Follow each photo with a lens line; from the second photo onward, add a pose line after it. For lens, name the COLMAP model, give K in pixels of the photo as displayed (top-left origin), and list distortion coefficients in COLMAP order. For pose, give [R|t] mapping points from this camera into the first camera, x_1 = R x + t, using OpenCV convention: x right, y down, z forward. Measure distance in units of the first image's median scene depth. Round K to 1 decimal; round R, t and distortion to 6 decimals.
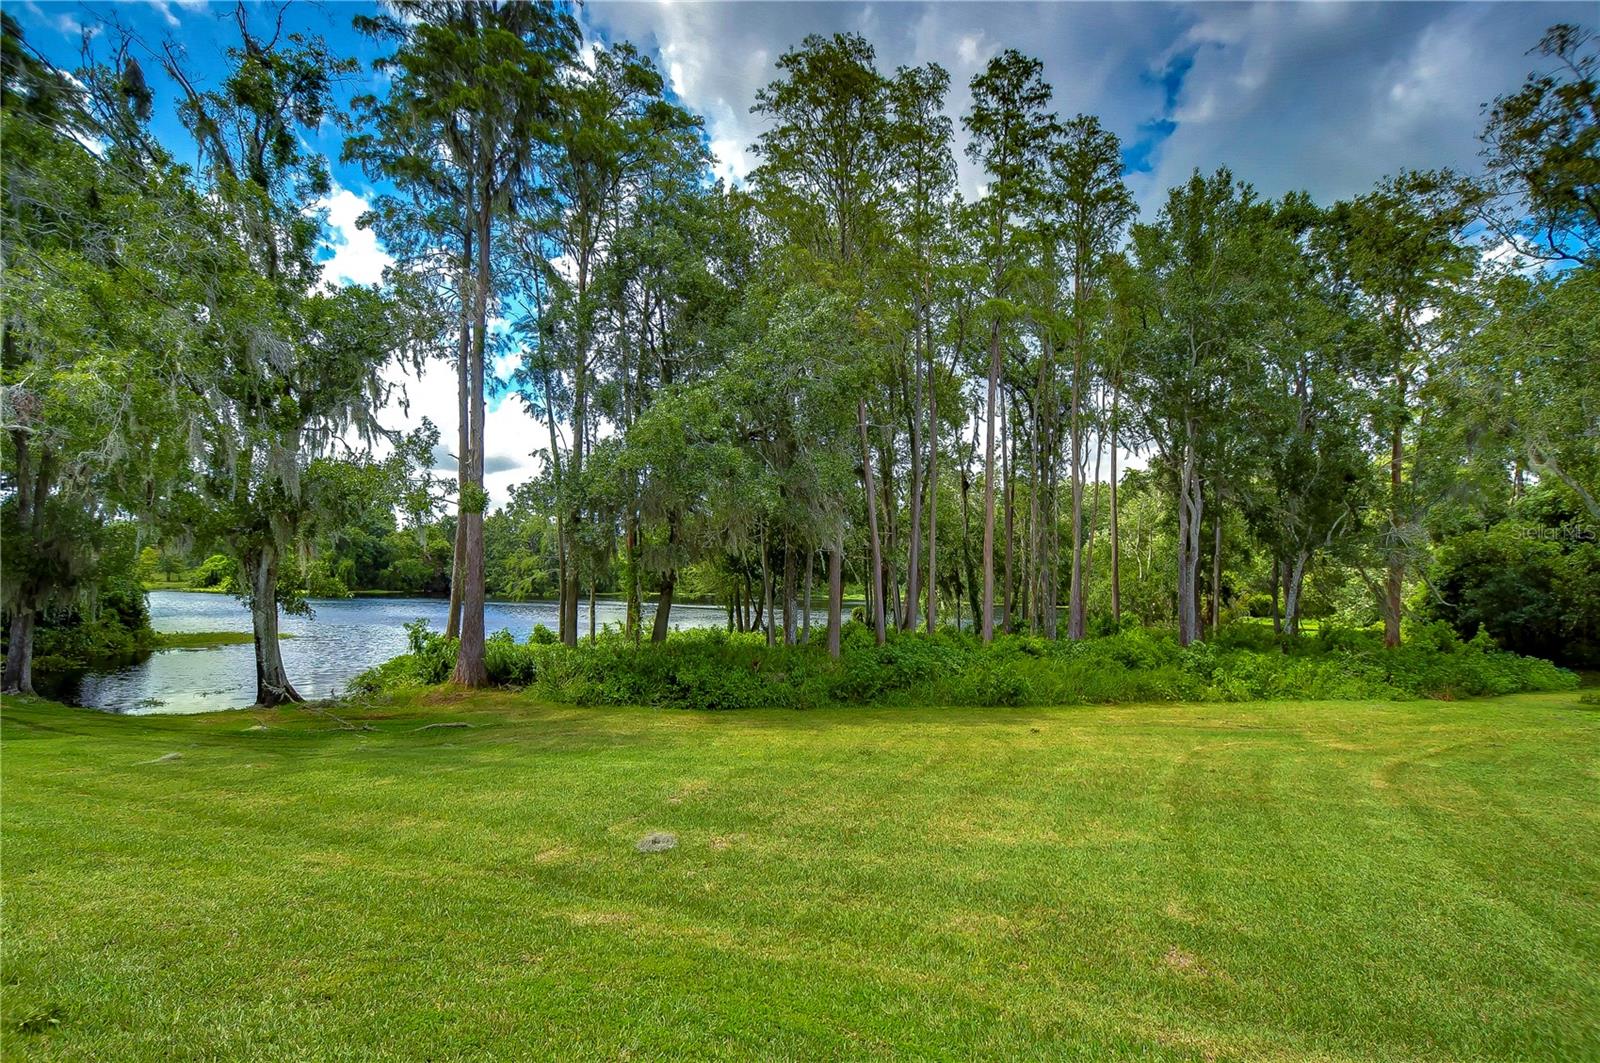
lens RADIAL K [[733.1, 0, 792.5], [0, 733.1, 569.8], [0, 0, 1]] dist [-0.001114, -0.003395]
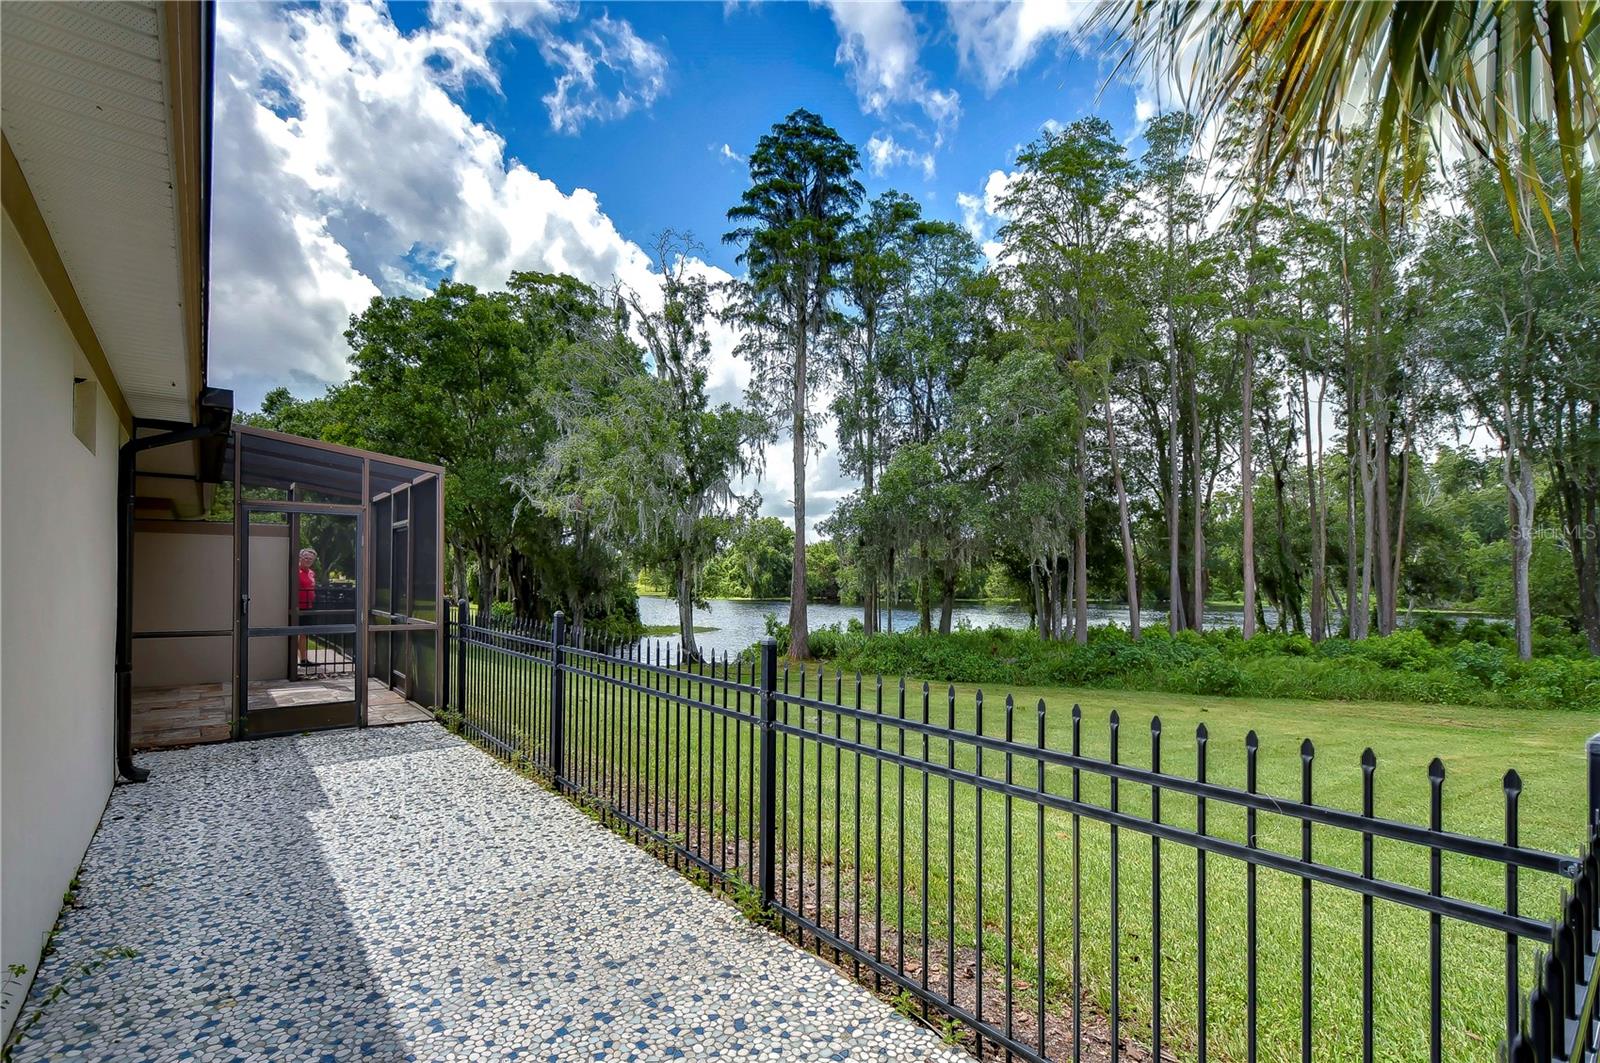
lens RADIAL K [[733.1, 0, 786.4], [0, 733.1, 555.6], [0, 0, 1]] dist [-0.001114, -0.003395]
pose [[0.859664, -0.032489, -0.509825, 0.272602], [0.017945, 0.999280, -0.033421, 0.000767], [0.510544, 0.019582, 0.859629, -0.259133]]
